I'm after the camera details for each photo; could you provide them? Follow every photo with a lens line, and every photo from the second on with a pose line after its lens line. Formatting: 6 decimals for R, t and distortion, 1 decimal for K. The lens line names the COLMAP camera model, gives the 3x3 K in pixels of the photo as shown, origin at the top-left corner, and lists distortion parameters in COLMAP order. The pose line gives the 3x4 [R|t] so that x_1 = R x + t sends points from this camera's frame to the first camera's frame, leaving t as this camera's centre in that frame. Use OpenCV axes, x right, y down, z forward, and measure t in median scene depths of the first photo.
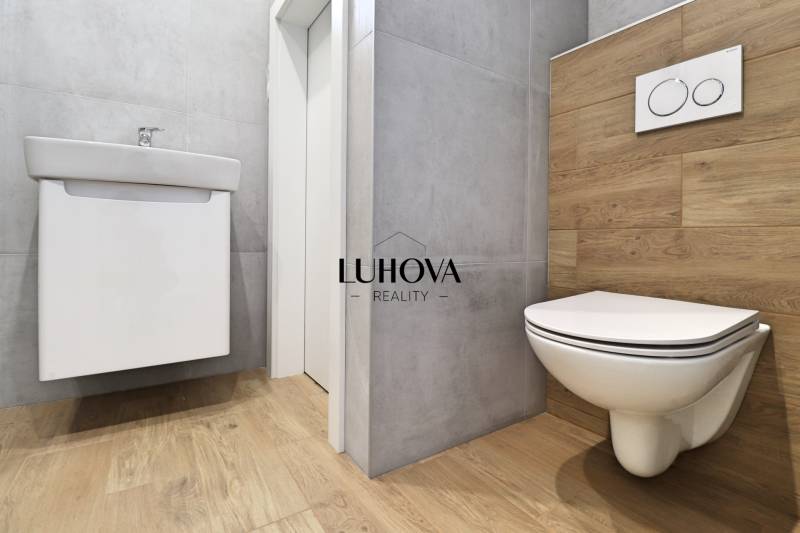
lens RADIAL K [[380.1, 0, 399.0], [0, 380.1, 242.5], [0, 0, 1]] dist [0.010018, -0.014599]
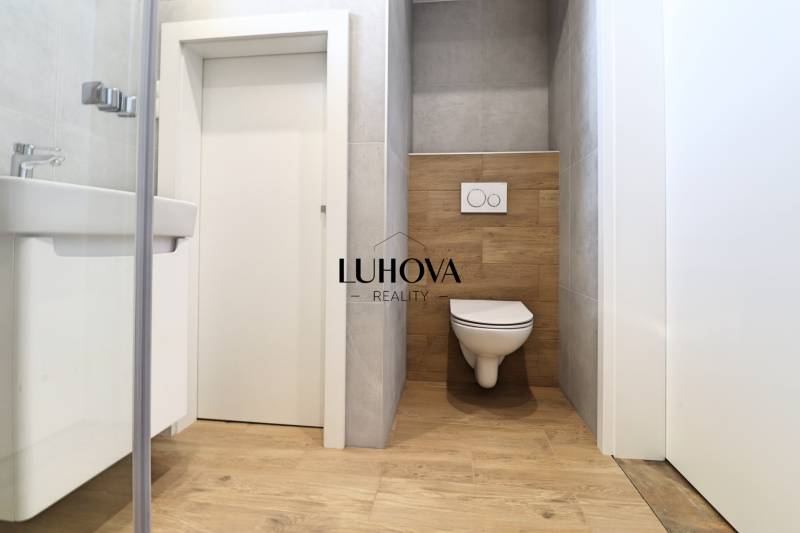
lens RADIAL K [[380.1, 0, 399.0], [0, 380.1, 242.5], [0, 0, 1]] dist [0.010018, -0.014599]
pose [[0.657421, -0.007234, 0.753488, -0.997360], [0.008677, 0.999960, 0.002030, -0.148229], [-0.753473, 0.005203, 0.657458, 0.002192]]
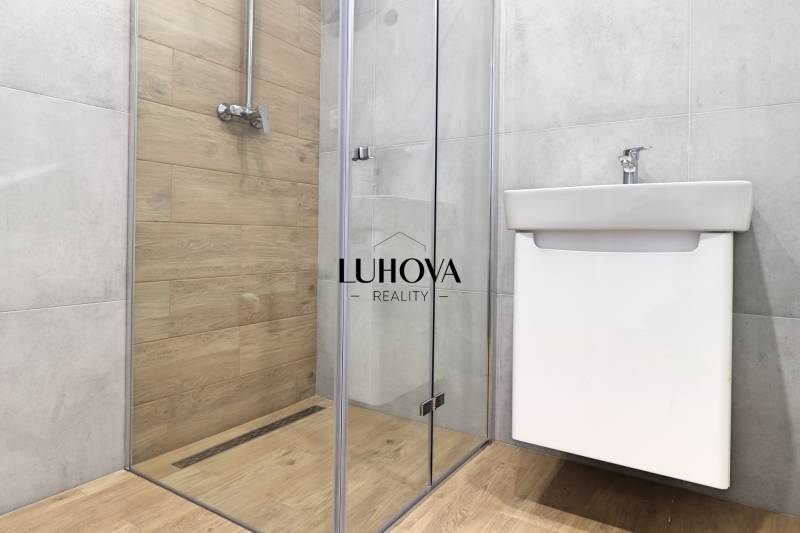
lens RADIAL K [[494.3, 0, 399.5], [0, 494.3, 237.4], [0, 0, 1]] dist [-0.001278, -0.001541]
pose [[0.409831, -0.001107, -0.912161, 0.096466], [-0.017854, 0.999798, -0.009235, -0.133713], [0.911987, 0.020071, 0.409729, 0.196551]]
